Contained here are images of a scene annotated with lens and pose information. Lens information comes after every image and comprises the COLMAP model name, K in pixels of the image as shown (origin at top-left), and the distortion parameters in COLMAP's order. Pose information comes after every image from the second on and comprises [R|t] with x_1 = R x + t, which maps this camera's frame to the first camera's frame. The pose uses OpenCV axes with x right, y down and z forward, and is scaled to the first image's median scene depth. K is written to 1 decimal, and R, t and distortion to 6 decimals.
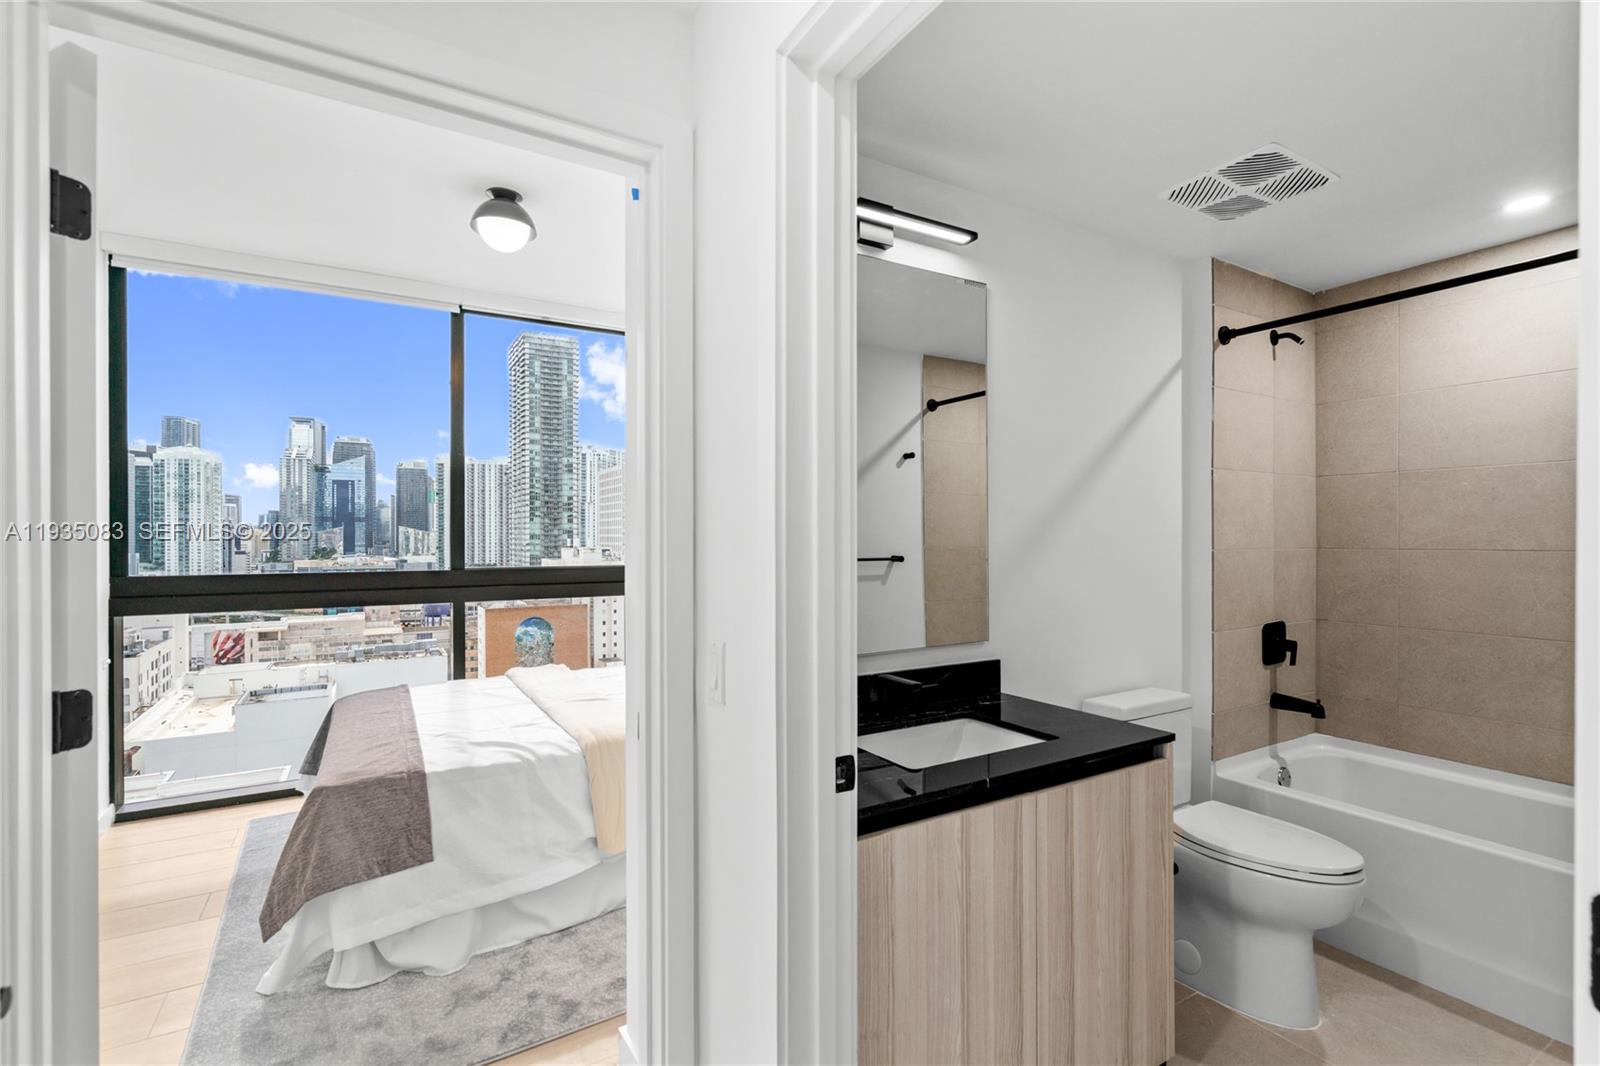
lens RADIAL K [[728.5, 0, 805.2], [0, 728.5, 538.2], [0, 0, 1]] dist [-0.010335, 0.005531]
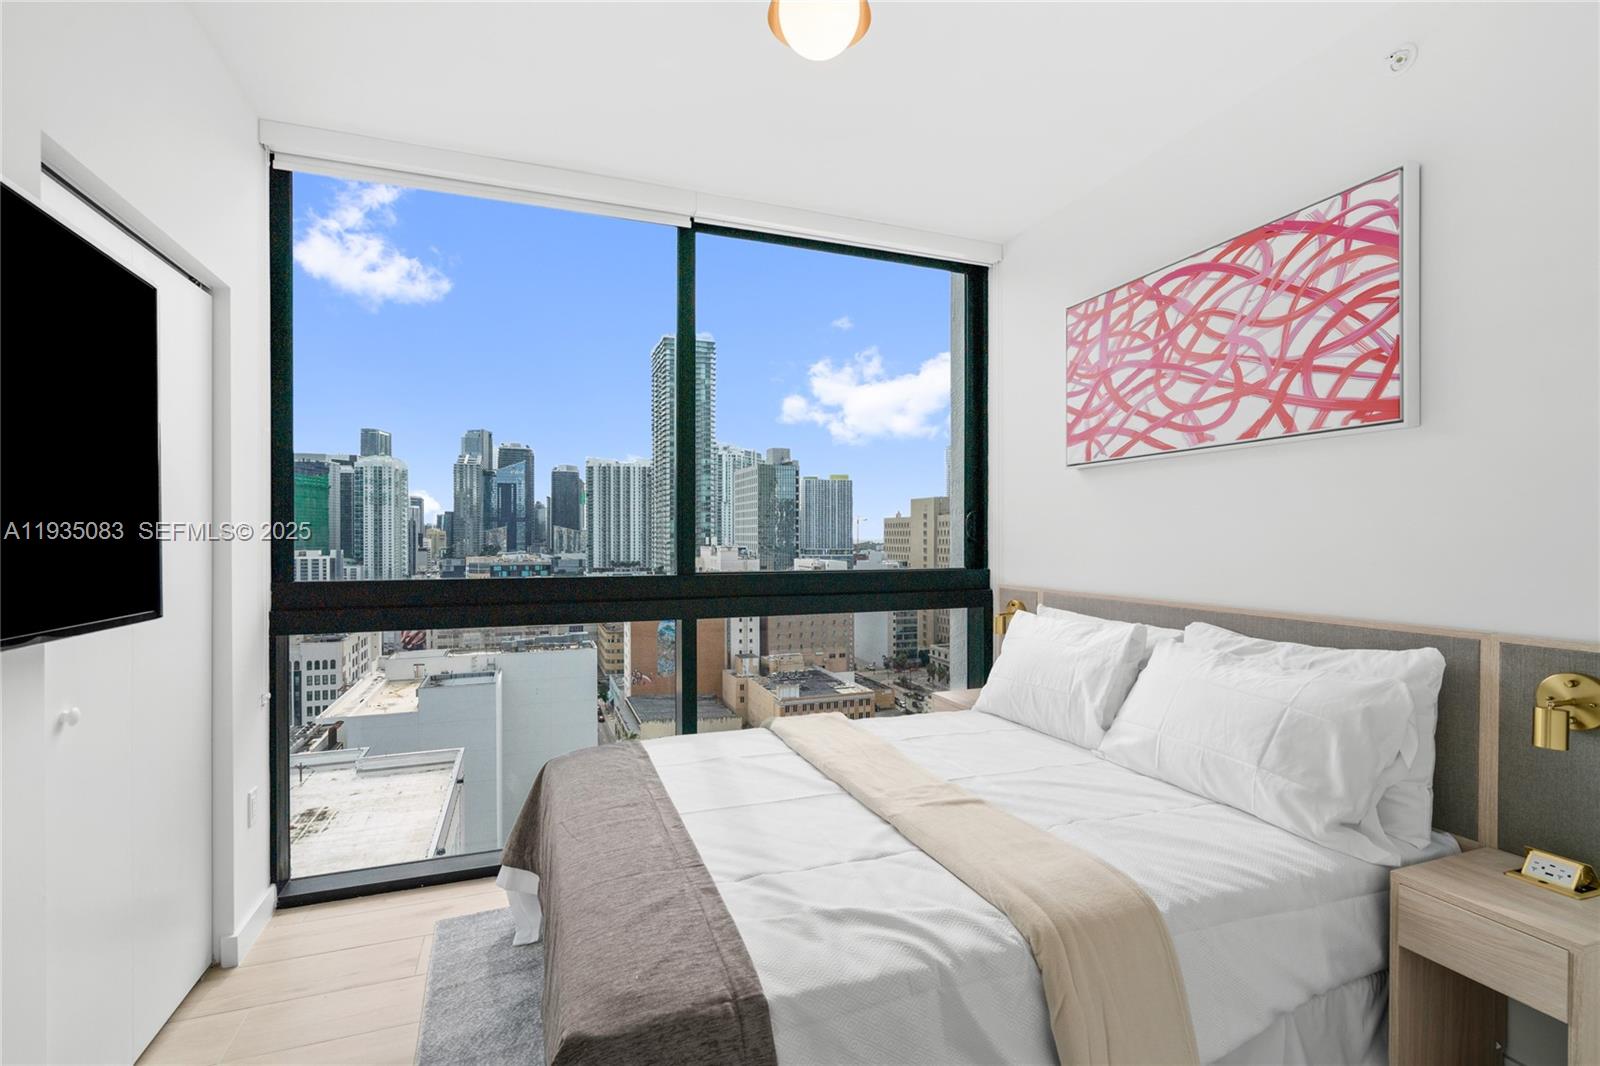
lens RADIAL K [[728.5, 0, 807.8], [0, 728.5, 537.3], [0, 0, 1]] dist [-0.010335, 0.005531]
pose [[0.984852, 0.000800, -0.173397, -0.292584], [-0.000719, 1.000000, 0.000530, 0.005777], [0.173398, -0.000398, 0.984852, 0.370927]]
